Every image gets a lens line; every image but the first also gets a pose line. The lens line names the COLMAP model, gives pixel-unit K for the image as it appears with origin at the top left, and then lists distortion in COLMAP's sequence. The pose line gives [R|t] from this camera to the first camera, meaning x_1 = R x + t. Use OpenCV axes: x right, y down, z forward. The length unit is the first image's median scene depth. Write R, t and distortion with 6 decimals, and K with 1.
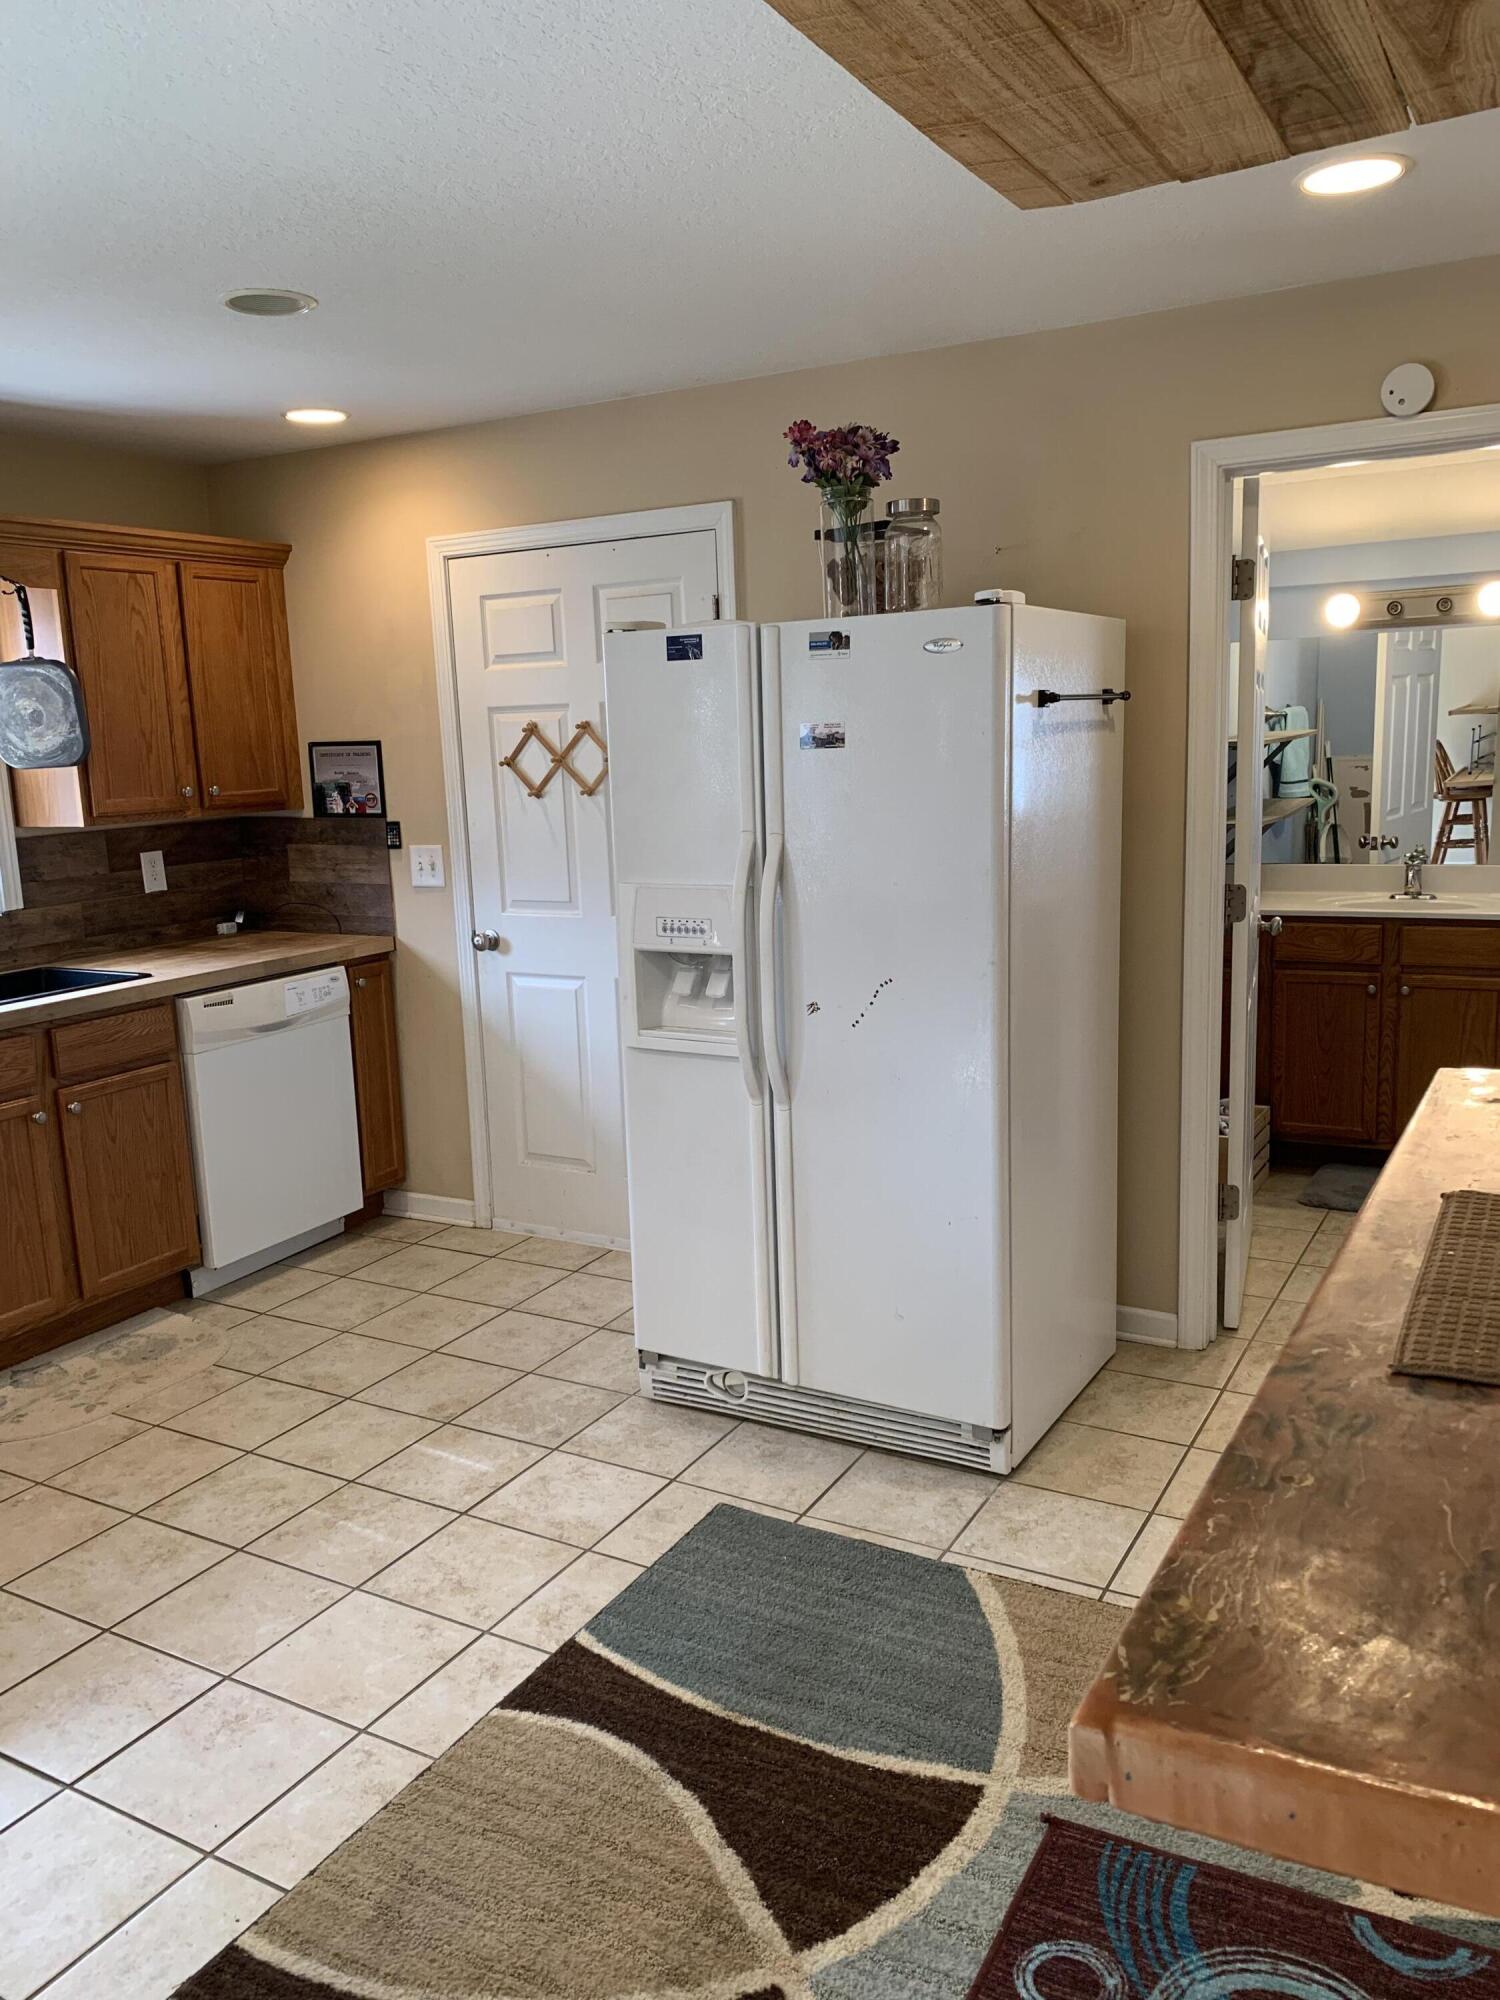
lens RADIAL K [[1530.3, 0, 750.0], [0, 1530.3, 1000.0], [0, 0, 1]] dist [0.004555, -0.000766]
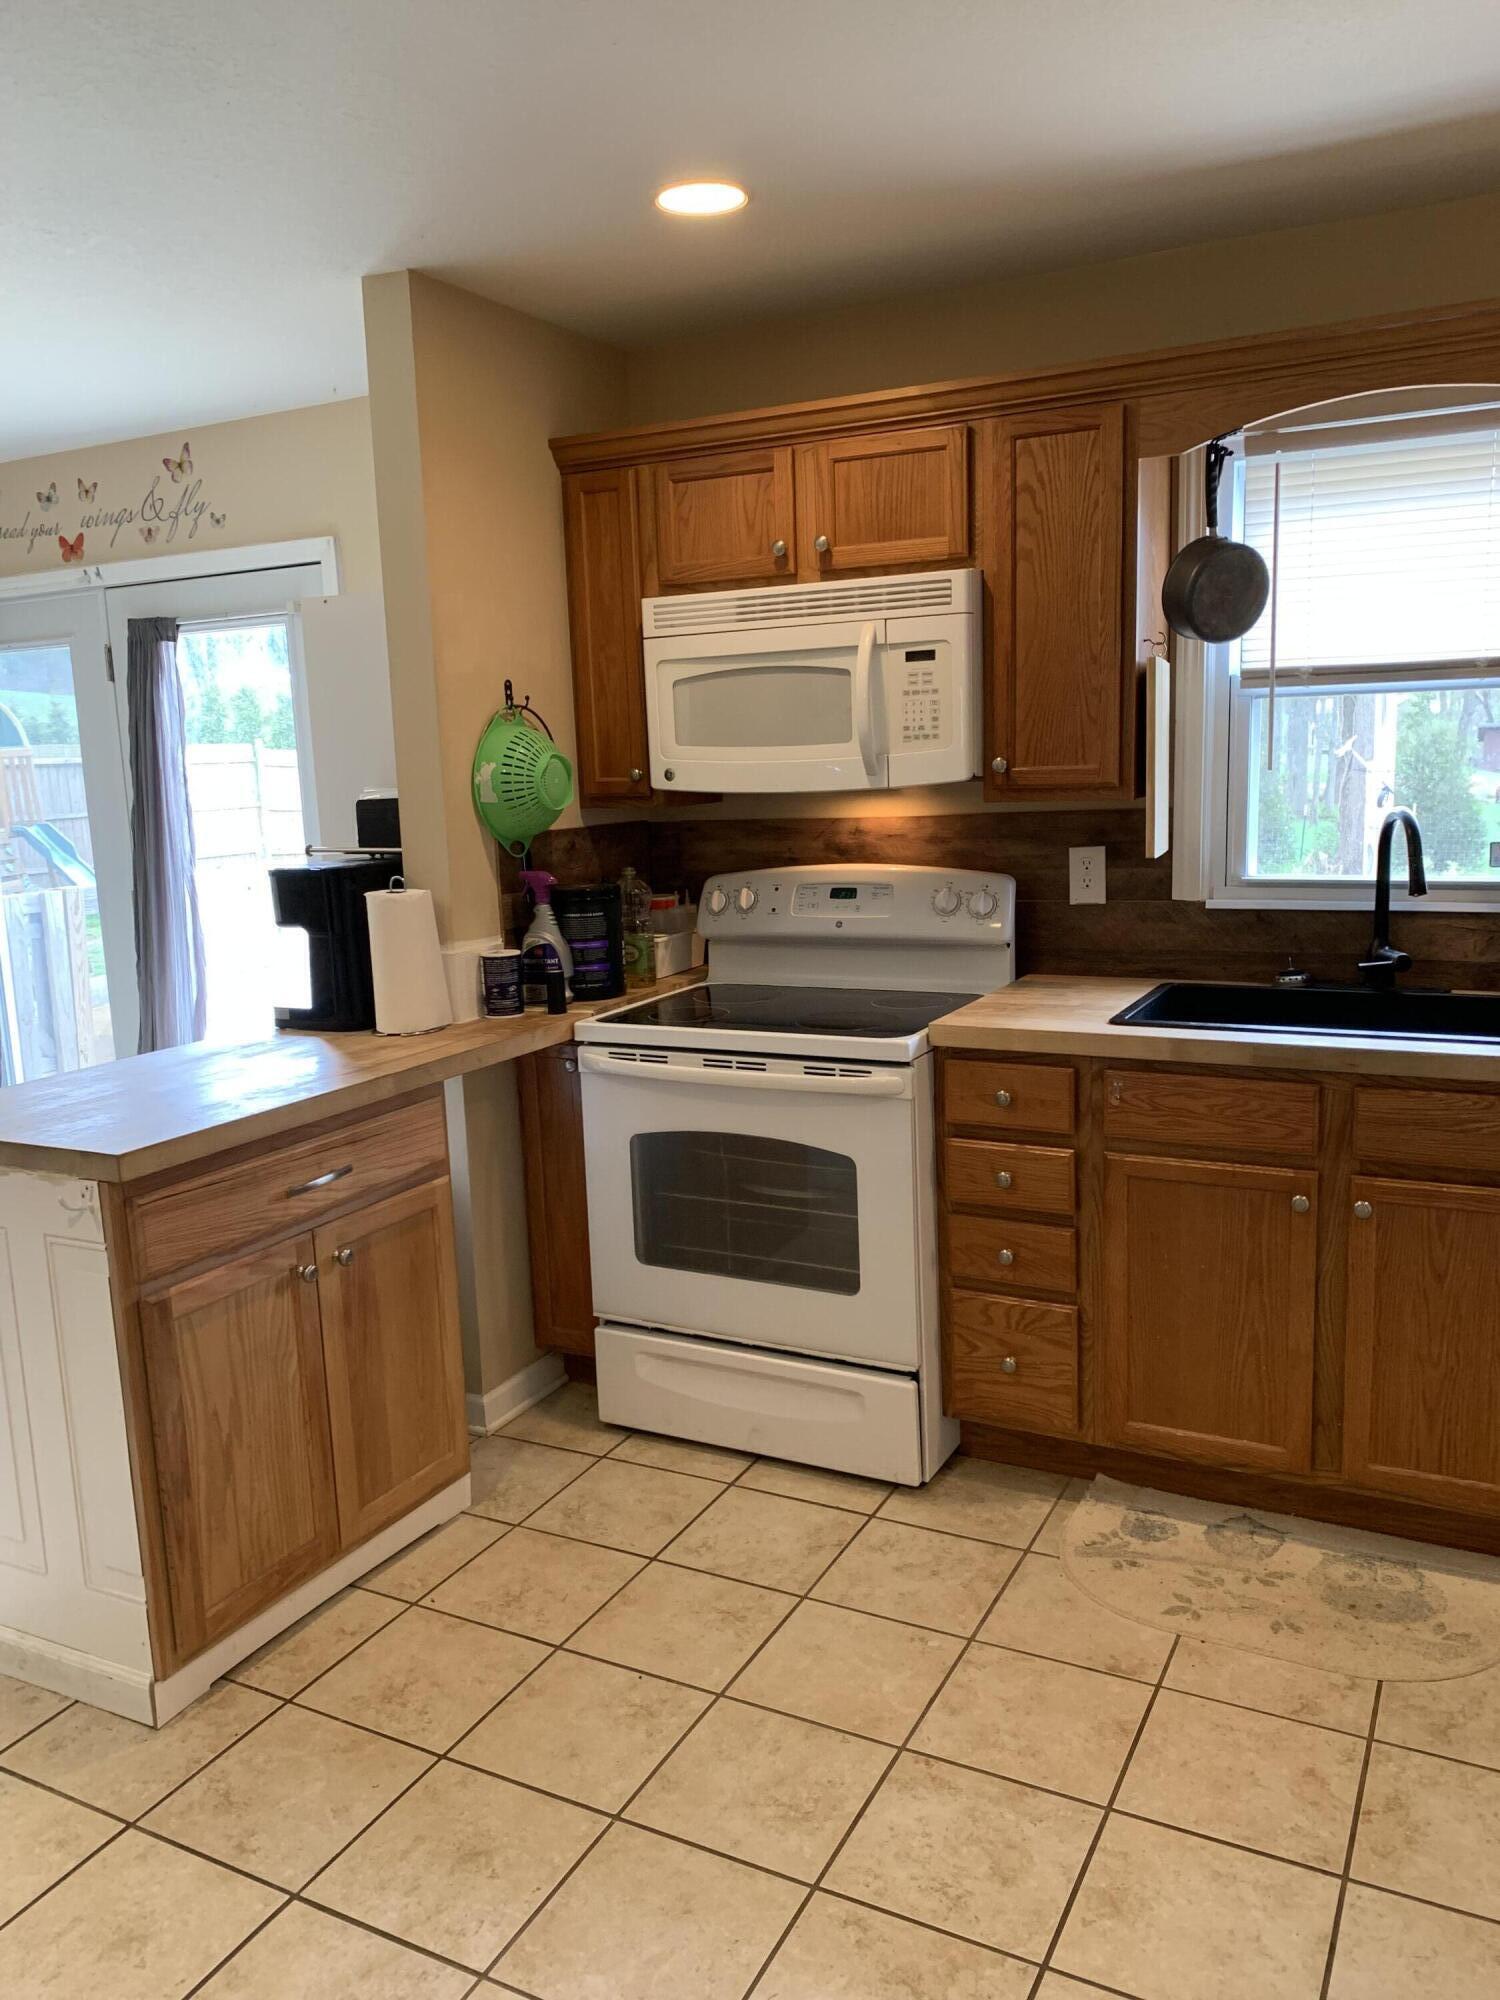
lens RADIAL K [[1530.3, 0, 750.0], [0, 1530.3, 1000.0], [0, 0, 1]] dist [0.004555, -0.000766]
pose [[0.031971, 0.199855, -0.979304, 0.169631], [-0.137639, 0.971350, 0.193739, -0.099690], [0.989966, 0.128597, 0.058563, 0.612964]]
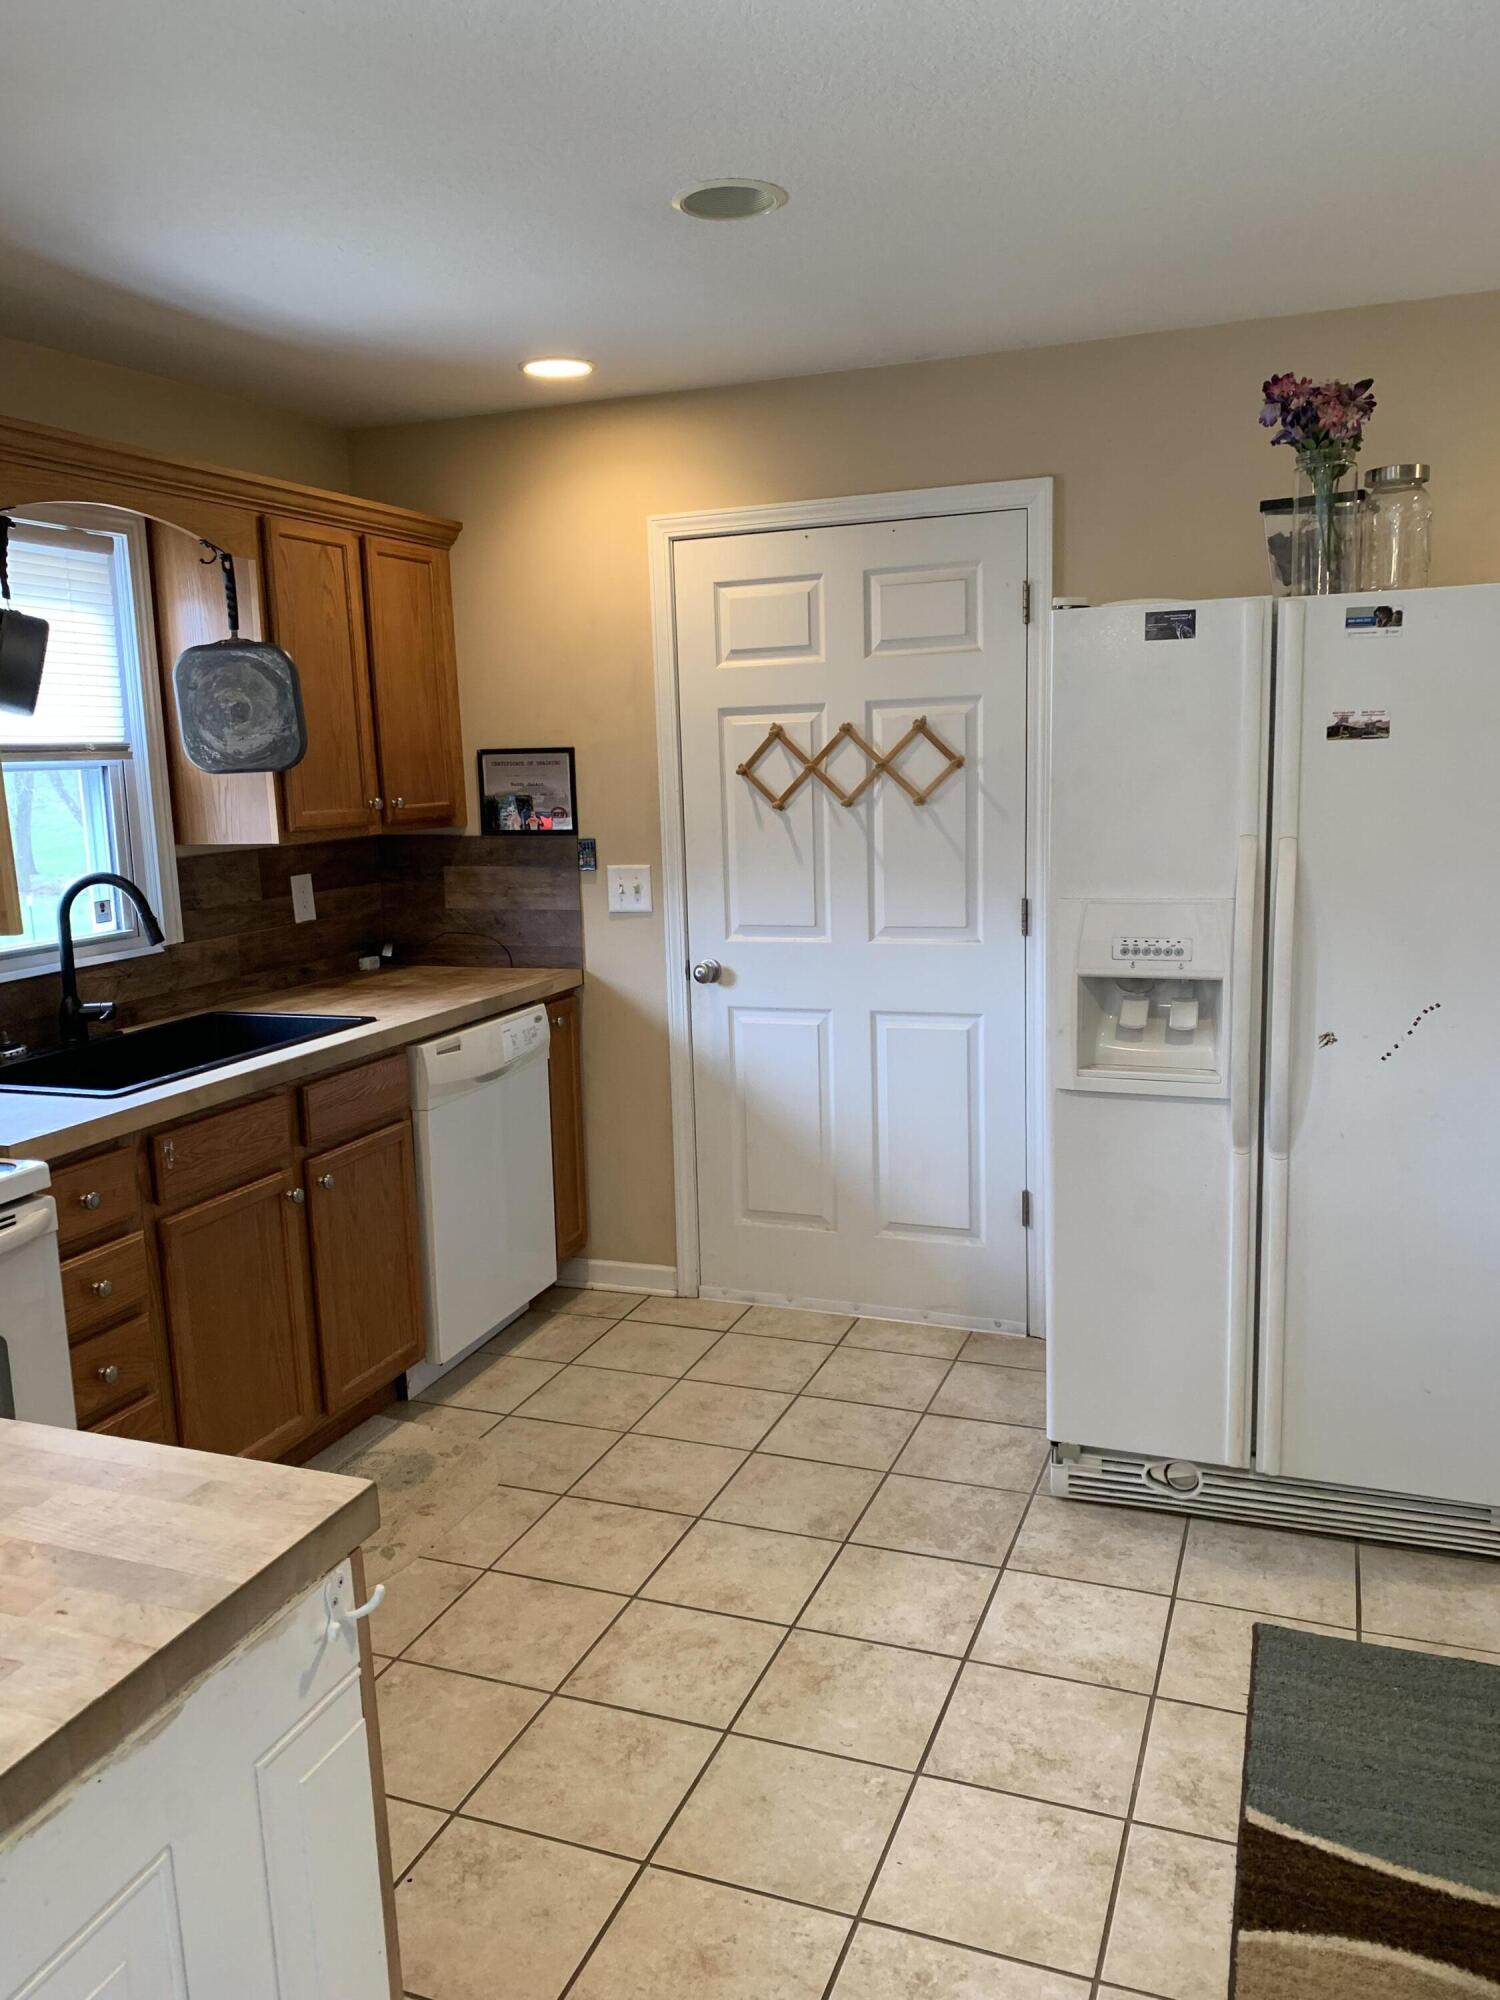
lens RADIAL K [[1517.6, 0, 744.4], [0, 1517.6, 996.0], [0, 0, 1]] dist [0.002347, -0.011172]
pose [[0.989646, -0.017758, 0.142426, -0.298646], [0.021234, 0.999512, -0.022922, -0.004961], [-0.141949, 0.025709, 0.989540, 0.141438]]
